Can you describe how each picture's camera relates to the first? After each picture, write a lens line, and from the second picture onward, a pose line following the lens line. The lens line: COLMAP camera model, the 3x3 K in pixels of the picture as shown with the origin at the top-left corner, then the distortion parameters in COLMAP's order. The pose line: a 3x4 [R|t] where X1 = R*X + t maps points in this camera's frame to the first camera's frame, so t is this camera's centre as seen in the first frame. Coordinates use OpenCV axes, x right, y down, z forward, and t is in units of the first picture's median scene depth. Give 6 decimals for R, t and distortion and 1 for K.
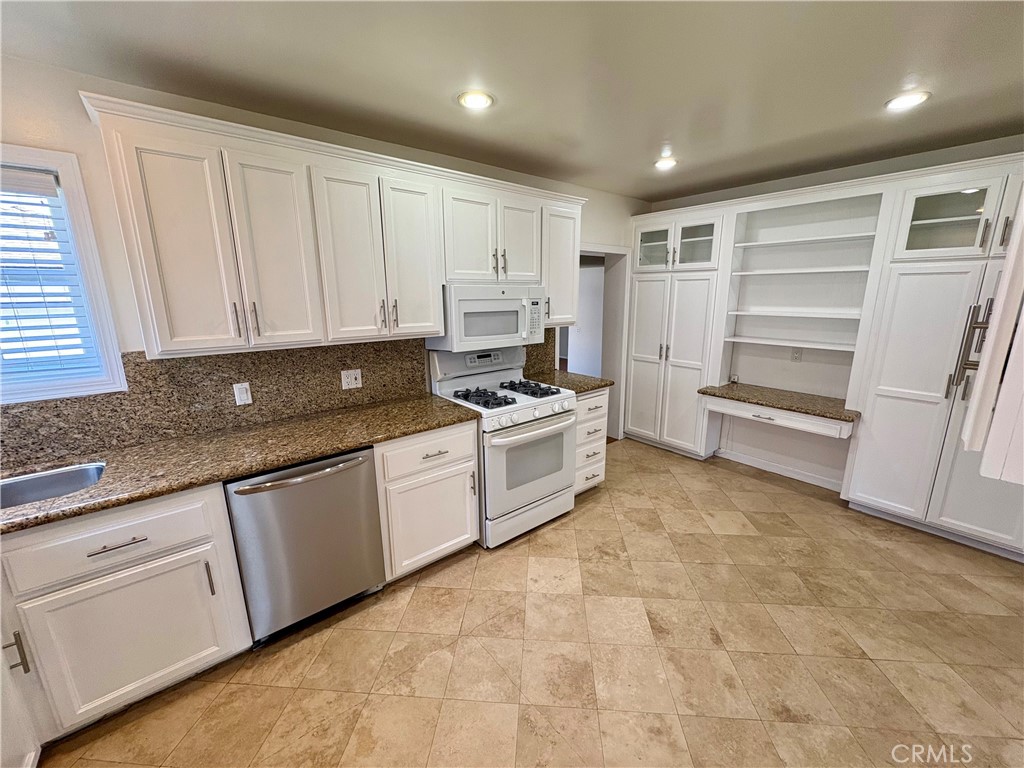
lens RADIAL K [[407.8, 0, 511.9], [0, 407.8, 384.7], [0, 0, 1]] dist [-0.003102, 0.001118]
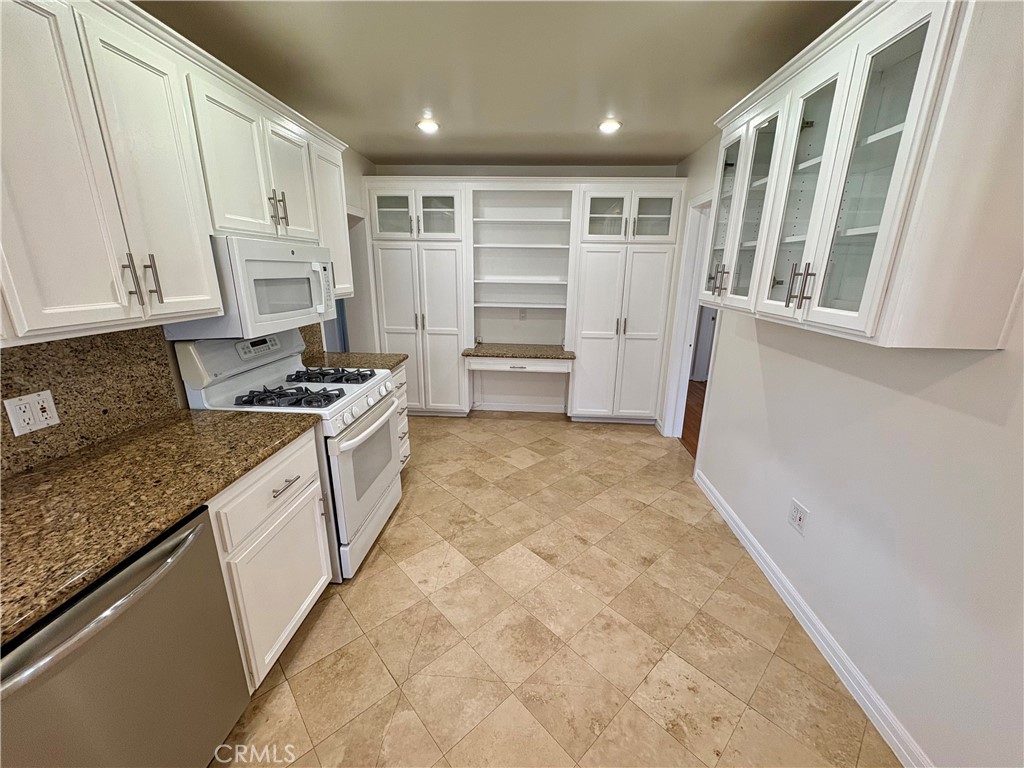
lens RADIAL K [[407.8, 0, 513.1], [0, 407.8, 384.6], [0, 0, 1]] dist [-0.003102, 0.001118]
pose [[0.676856, -0.186531, 0.712090, -0.326225], [0.145014, 0.982193, 0.119446, -0.020463], [-0.721690, 0.022415, 0.691853, 0.204774]]
